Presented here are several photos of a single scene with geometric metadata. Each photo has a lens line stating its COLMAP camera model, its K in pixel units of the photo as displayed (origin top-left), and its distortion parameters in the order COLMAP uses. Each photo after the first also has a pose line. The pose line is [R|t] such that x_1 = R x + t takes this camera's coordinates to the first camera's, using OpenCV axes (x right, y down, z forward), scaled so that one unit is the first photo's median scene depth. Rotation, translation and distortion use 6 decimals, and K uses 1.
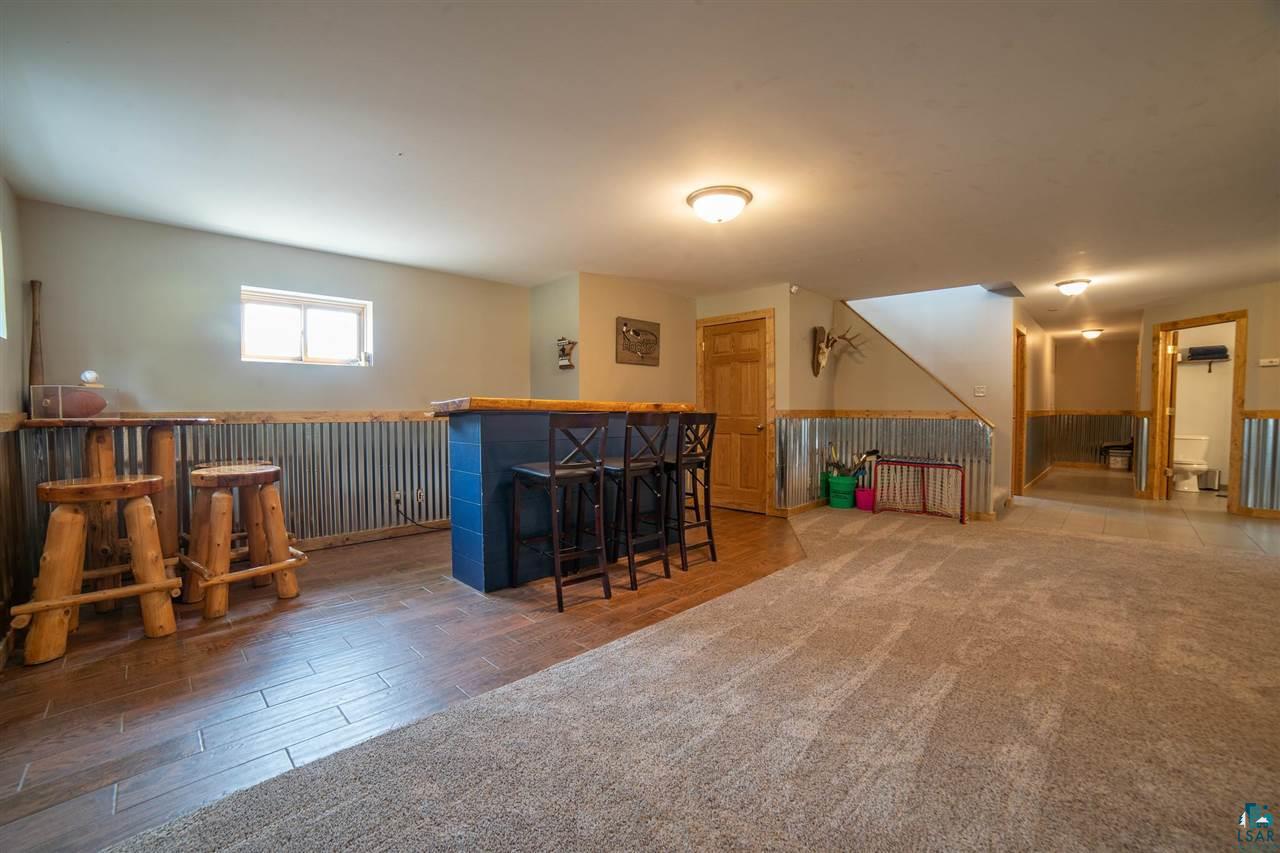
lens RADIAL K [[541.7, 0, 624.5], [0, 541.7, 431.2], [0, 0, 1]] dist [-0.001448, -0.000143]
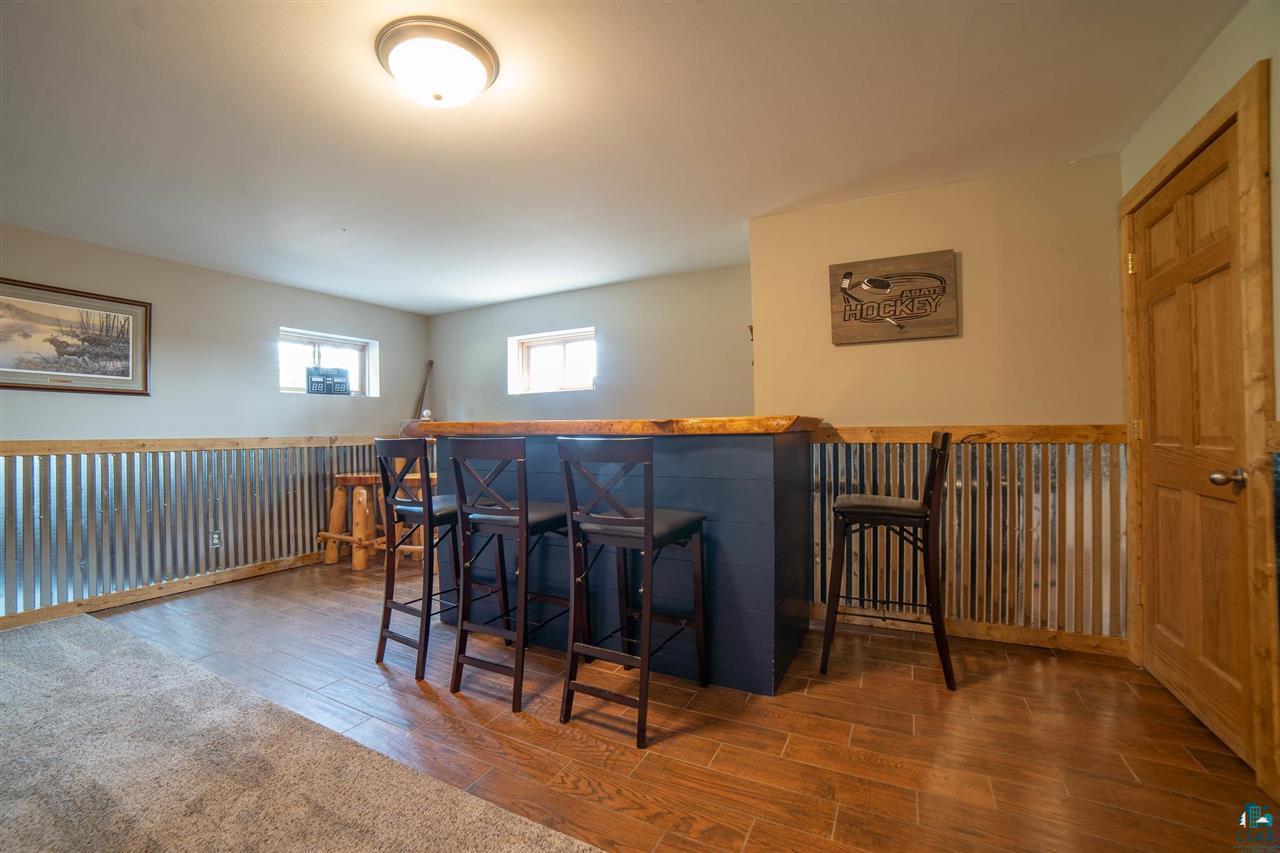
lens RADIAL K [[541.7, 0, 624.5], [0, 541.7, 431.2], [0, 0, 1]] dist [-0.001448, -0.000143]
pose [[0.339048, -0.007829, -0.940737, 0.446082], [-0.035431, 0.999150, -0.021085, -0.016795], [0.940102, 0.040480, 0.338482, 0.603214]]
